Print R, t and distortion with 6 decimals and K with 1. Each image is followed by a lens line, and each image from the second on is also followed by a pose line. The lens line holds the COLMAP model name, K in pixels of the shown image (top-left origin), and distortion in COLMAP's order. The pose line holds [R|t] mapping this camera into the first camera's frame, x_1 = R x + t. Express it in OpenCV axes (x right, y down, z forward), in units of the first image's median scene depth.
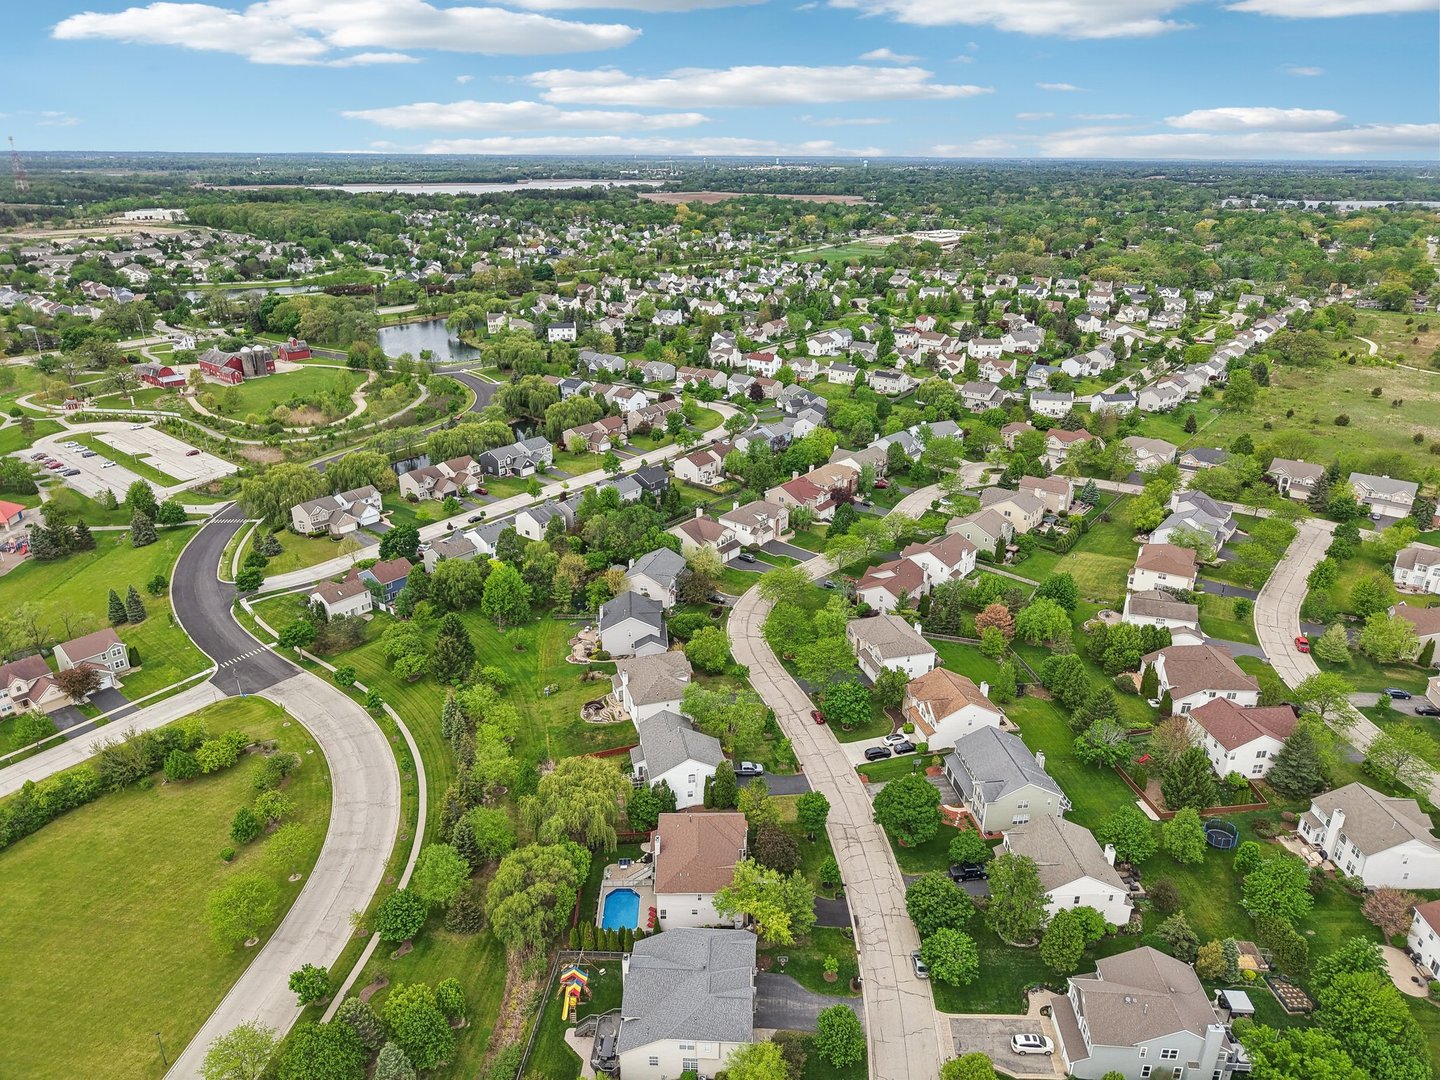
lens RADIAL K [[983.9, 0, 719.1], [0, 983.9, 537.6], [0, 0, 1]] dist [0.027393, -0.013542]
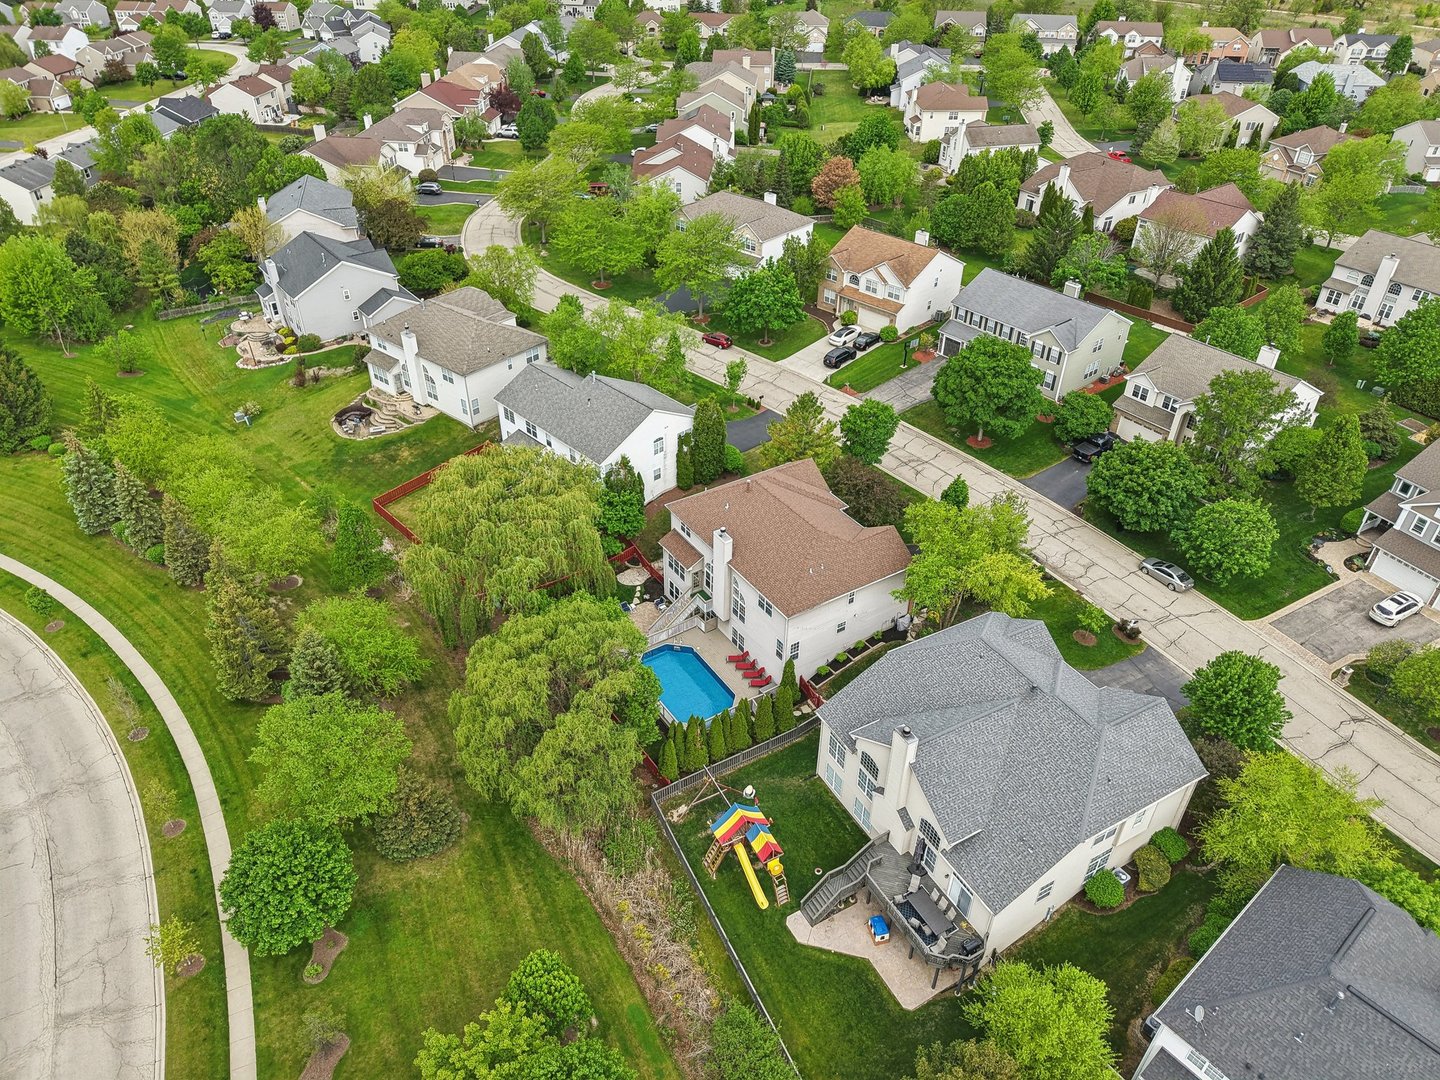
lens RADIAL K [[983.9, 0, 724.1], [0, 983.9, 540.5], [0, 0, 1]] dist [0.027393, -0.013542]
pose [[0.846434, -0.307816, 0.434510, -0.214329], [0.196020, 0.938809, 0.283220, 0.122070], [-0.495102, -0.154554, 0.854978, 0.418338]]
